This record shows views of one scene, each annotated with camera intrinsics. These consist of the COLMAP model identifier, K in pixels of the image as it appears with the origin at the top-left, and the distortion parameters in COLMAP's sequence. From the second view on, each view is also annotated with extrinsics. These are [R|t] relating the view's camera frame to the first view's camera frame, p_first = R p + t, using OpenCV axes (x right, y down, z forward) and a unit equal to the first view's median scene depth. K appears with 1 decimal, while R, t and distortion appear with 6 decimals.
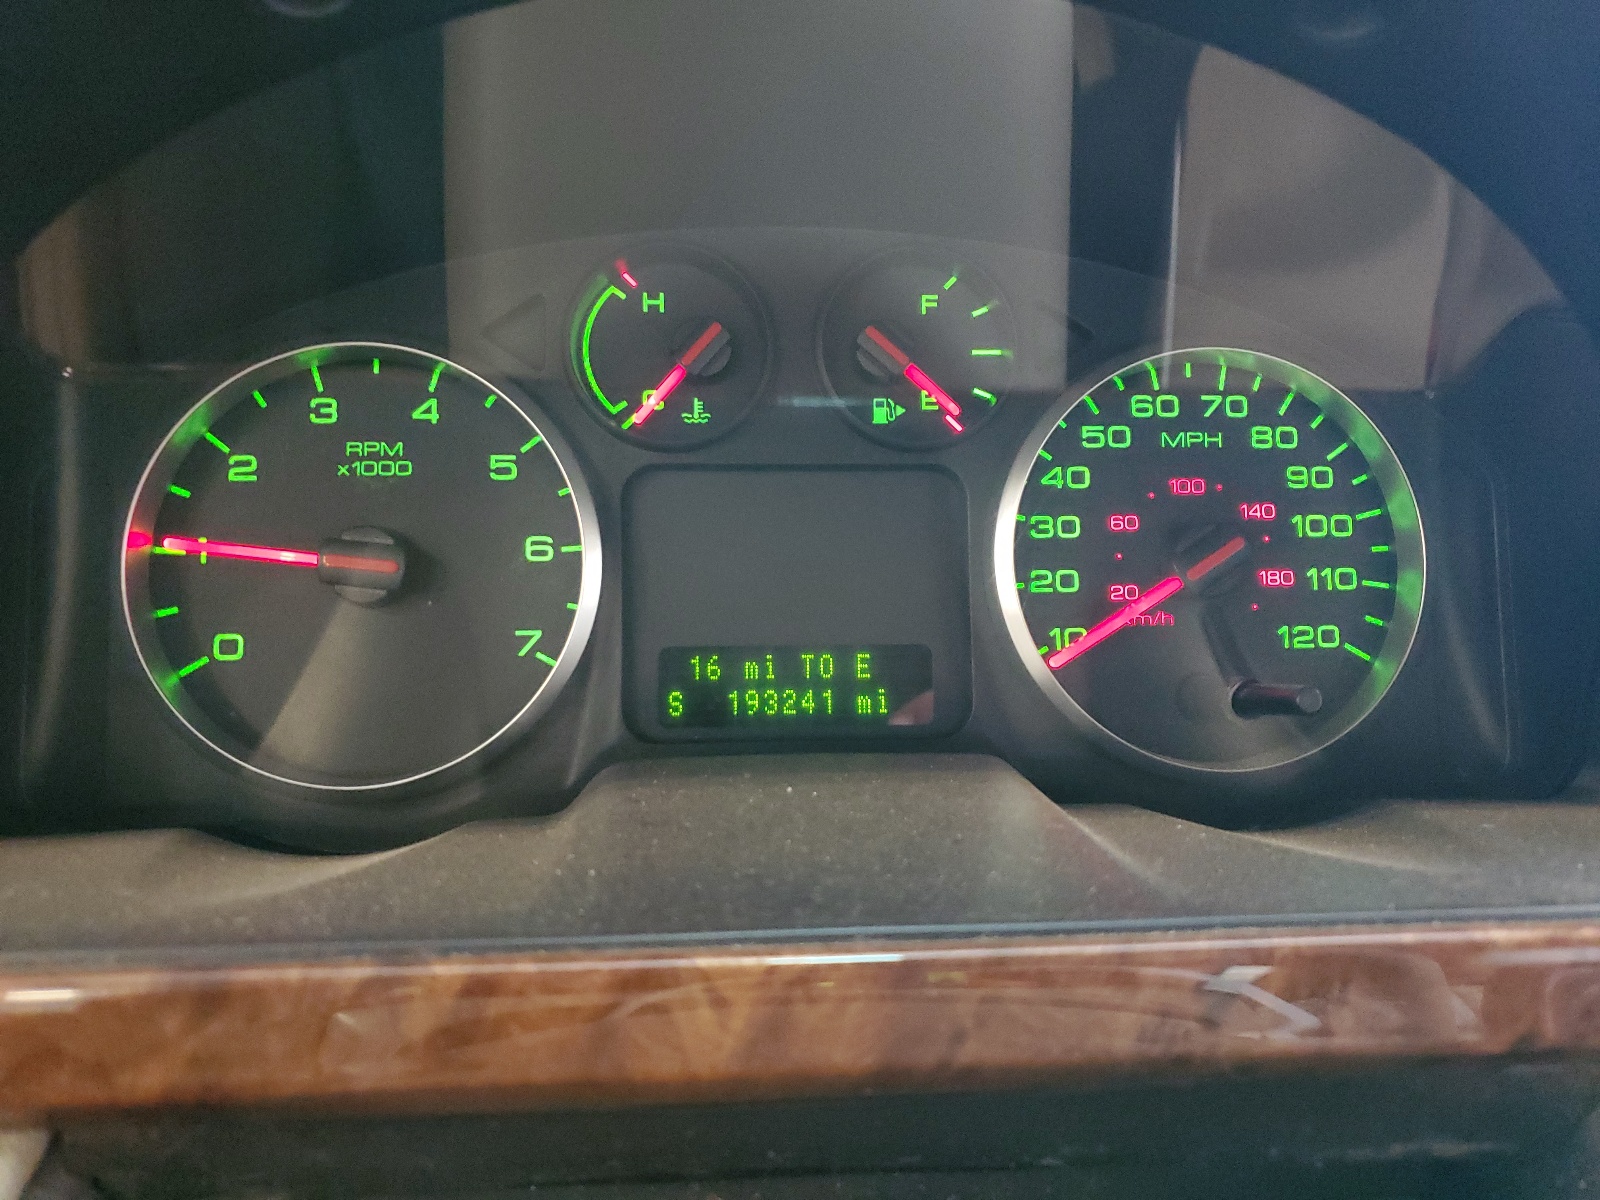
lens RADIAL K [[1254.9, 0, 795.2], [0, 1254.9, 597.2], [0, 0, 1]] dist [-0.006808, -0.001838]
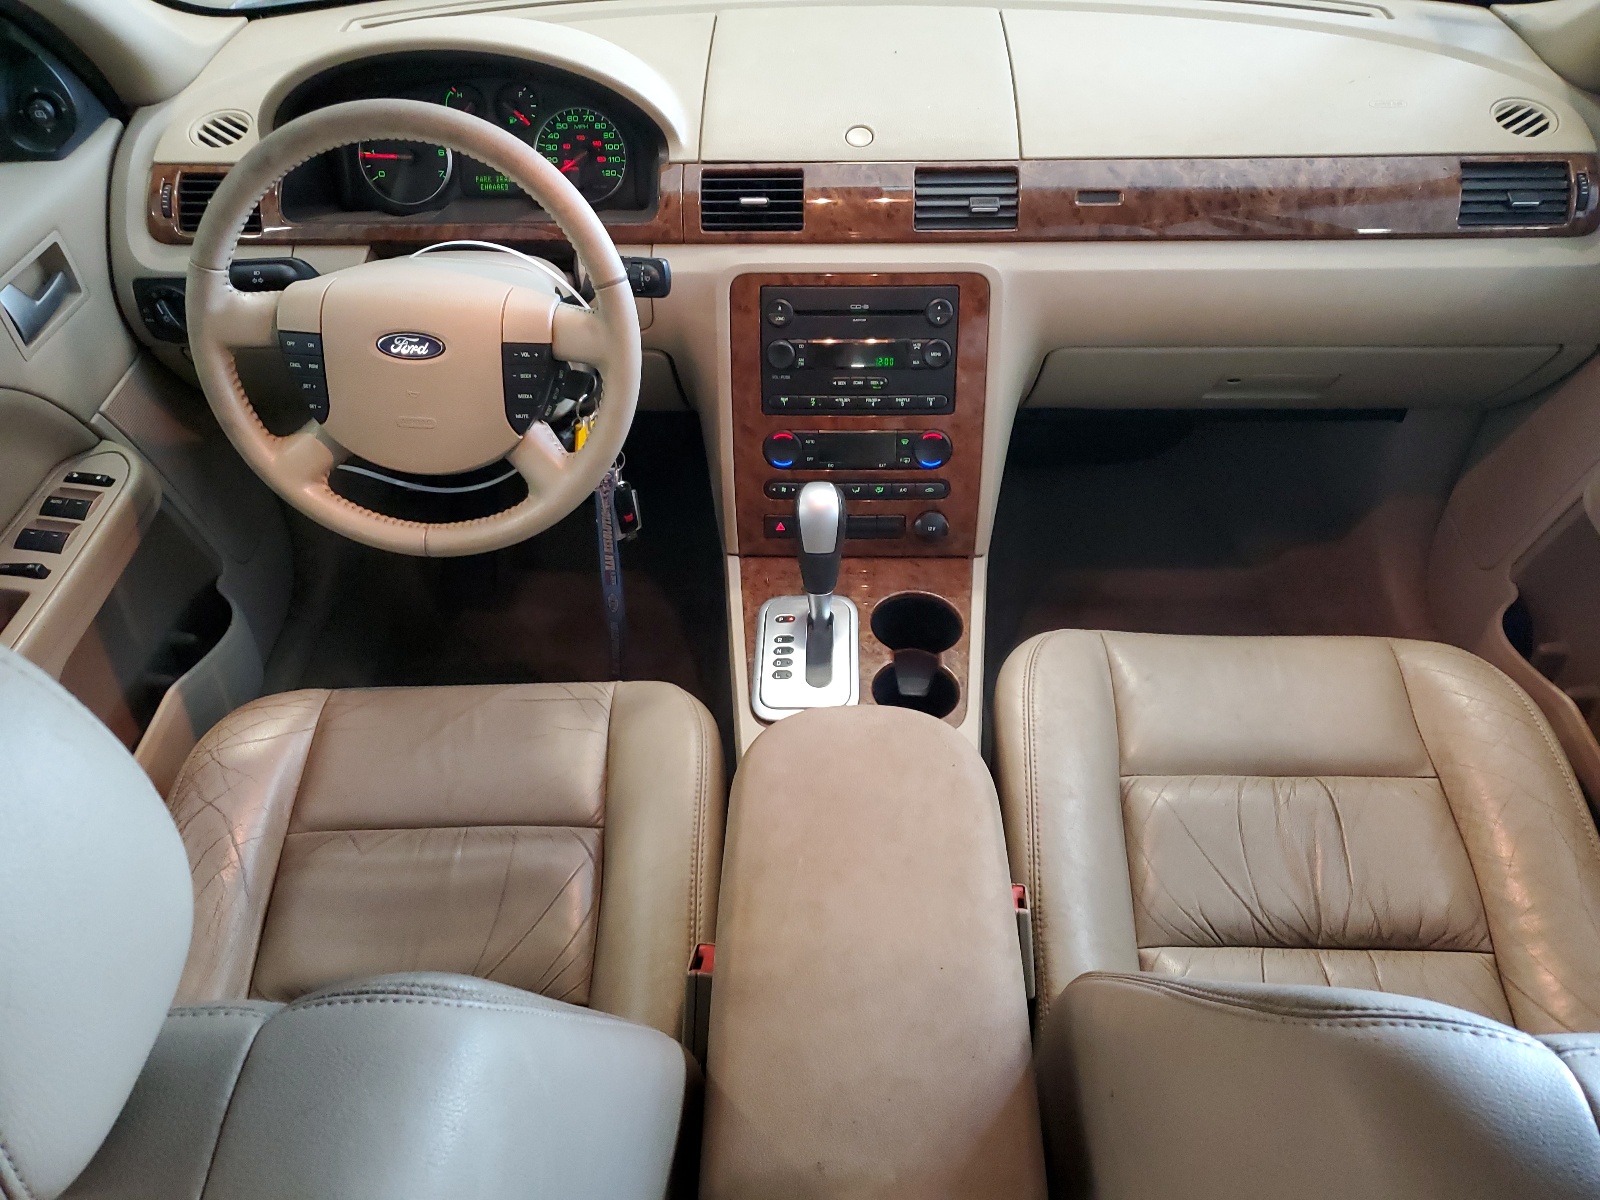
lens RADIAL K [[1254.9, 0, 804.0], [0, 1254.9, 595.8], [0, 0, 1]] dist [-0.006808, -0.001838]
pose [[0.993817, 0.049114, -0.099576, 1.638395], [-0.002117, 0.905062, 0.425275, -0.515642], [0.111009, -0.422434, 0.899570, -3.652677]]
